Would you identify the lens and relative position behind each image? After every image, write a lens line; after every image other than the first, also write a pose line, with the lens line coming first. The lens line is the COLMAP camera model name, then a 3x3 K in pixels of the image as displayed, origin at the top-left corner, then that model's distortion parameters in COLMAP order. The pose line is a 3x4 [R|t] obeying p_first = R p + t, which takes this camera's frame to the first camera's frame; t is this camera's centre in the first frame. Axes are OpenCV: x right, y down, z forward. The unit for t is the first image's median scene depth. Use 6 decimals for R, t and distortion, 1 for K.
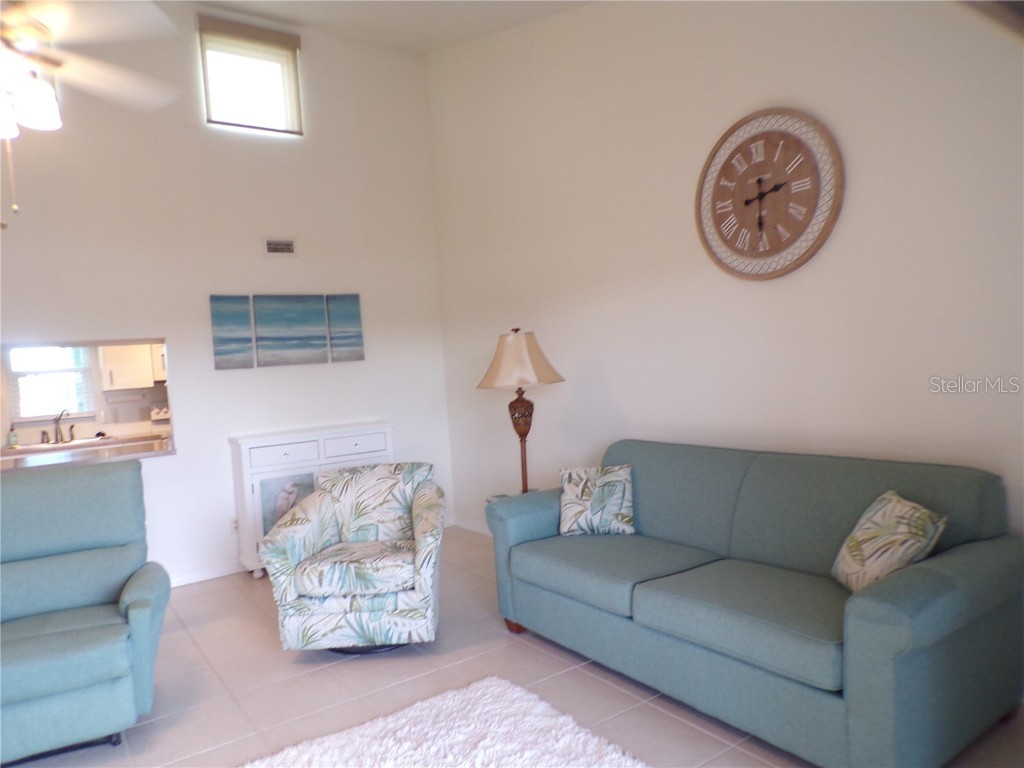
lens RADIAL K [[696.1, 0, 511.5], [0, 696.1, 390.5], [0, 0, 1]] dist [0.002637, 0.006892]
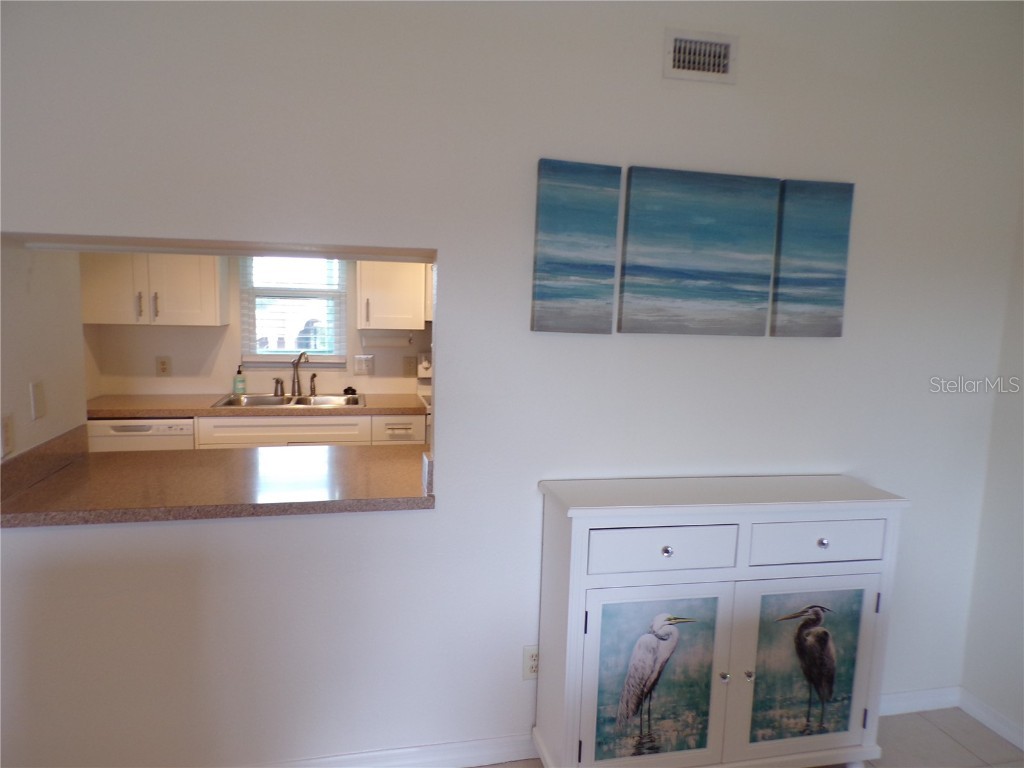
lens RADIAL K [[696.1, 0, 512.2], [0, 696.1, 397.3], [0, 0, 1]] dist [0.002637, 0.006892]
pose [[0.925278, 0.143795, -0.350975, -0.345765], [-0.109411, 0.987203, 0.116017, -0.048570], [0.363166, -0.068948, 0.929170, 0.728666]]
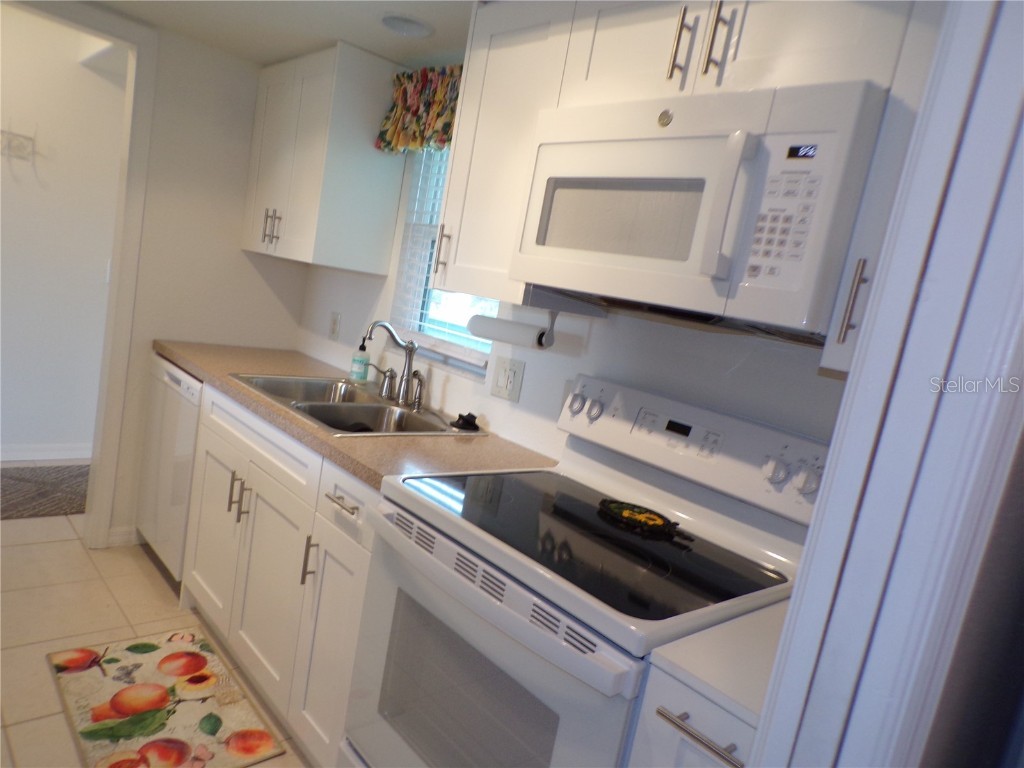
lens RADIAL K [[696.1, 0, 502.9], [0, 696.1, 398.1], [0, 0, 1]] dist [0.002637, 0.006892]
pose [[0.097839, 0.244321, -0.964746, -0.435554], [-0.221460, 0.950436, 0.218238, -0.049593], [0.970249, 0.192300, 0.147097, 1.673637]]
